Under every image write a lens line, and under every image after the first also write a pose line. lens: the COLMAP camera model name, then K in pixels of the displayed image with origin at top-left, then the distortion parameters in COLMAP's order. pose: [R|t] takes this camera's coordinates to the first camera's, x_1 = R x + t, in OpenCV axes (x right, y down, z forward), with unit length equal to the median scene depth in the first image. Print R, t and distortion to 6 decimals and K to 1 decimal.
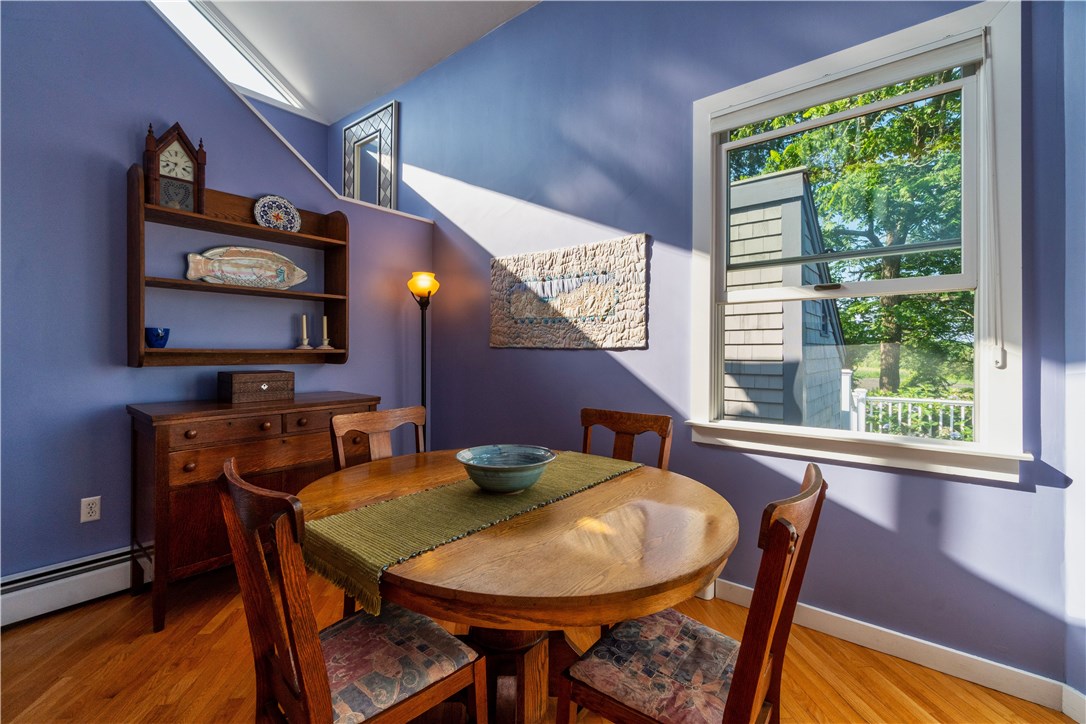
lens RADIAL K [[469.5, 0, 546.3], [0, 469.5, 353.1], [0, 0, 1]] dist [0.001087, -0.000285]
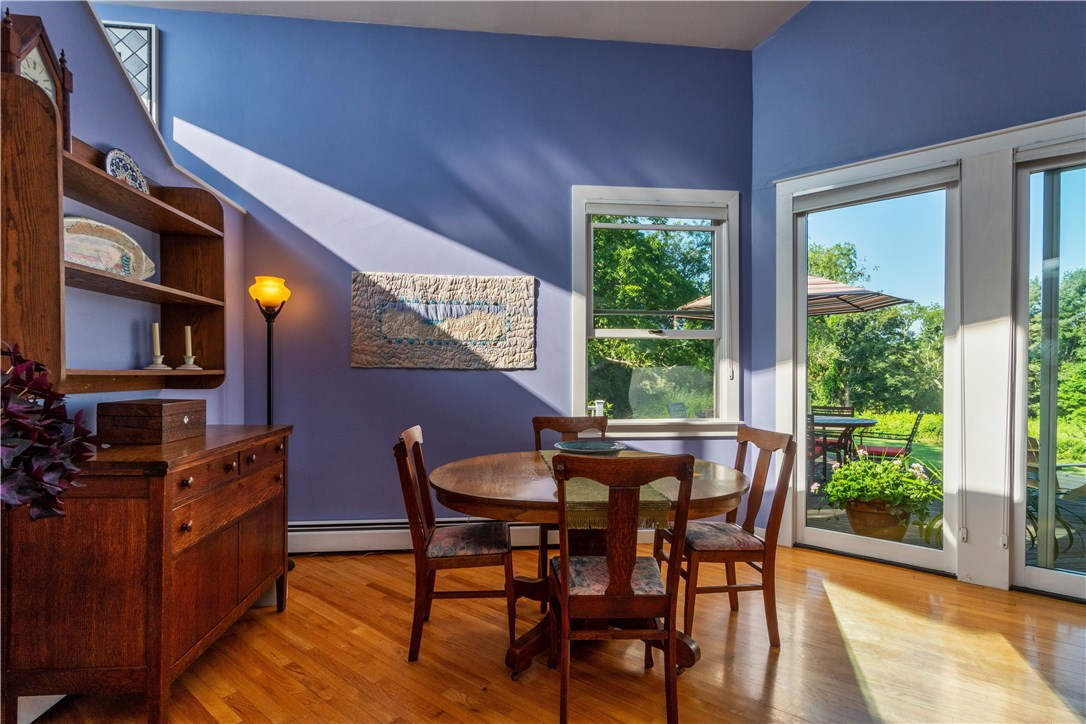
lens RADIAL K [[524.0, 0, 544.0], [0, 524.0, 377.0], [0, 0, 1]] dist [0.000095, 0.000308]
pose [[0.703816, -0.010583, 0.710304, -0.701302], [0.003159, 0.999926, 0.011768, -0.004854], [-0.710376, -0.006039, 0.703797, -0.000226]]
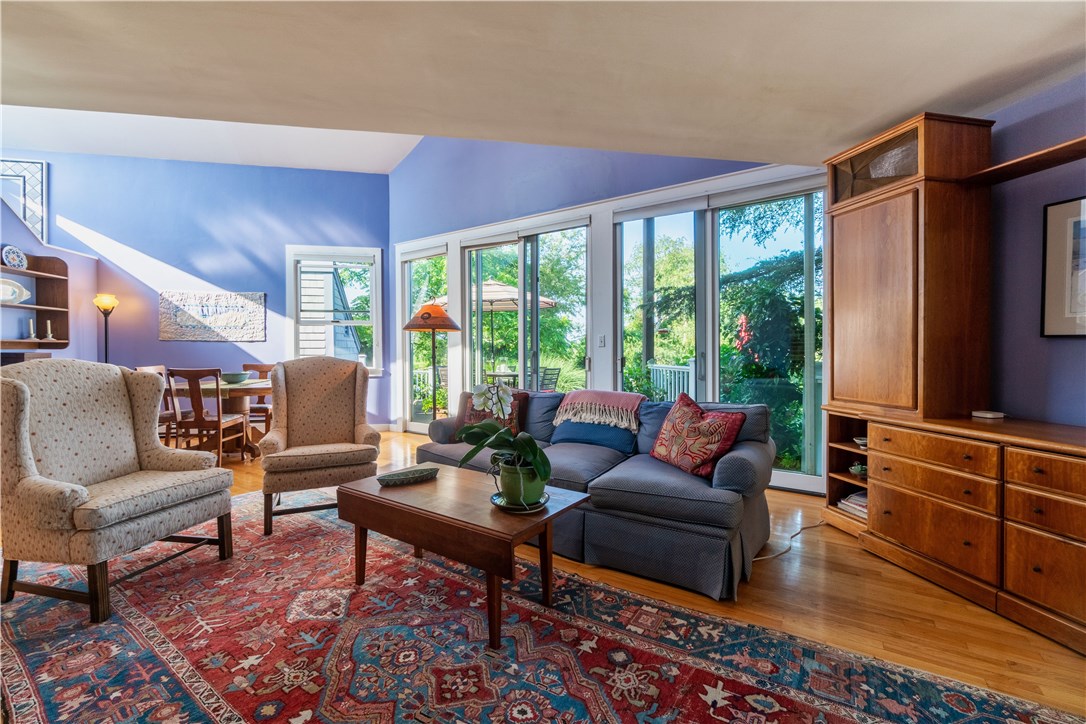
lens RADIAL K [[469.5, 0, 539.1], [0, 469.5, 354.9], [0, 0, 1]] dist [0.001087, -0.000285]
pose [[0.645632, -0.013372, 0.763531, -0.653375], [0.005152, 0.999900, 0.013154, 0.032354], [-0.763631, -0.004559, 0.645637, -1.472704]]
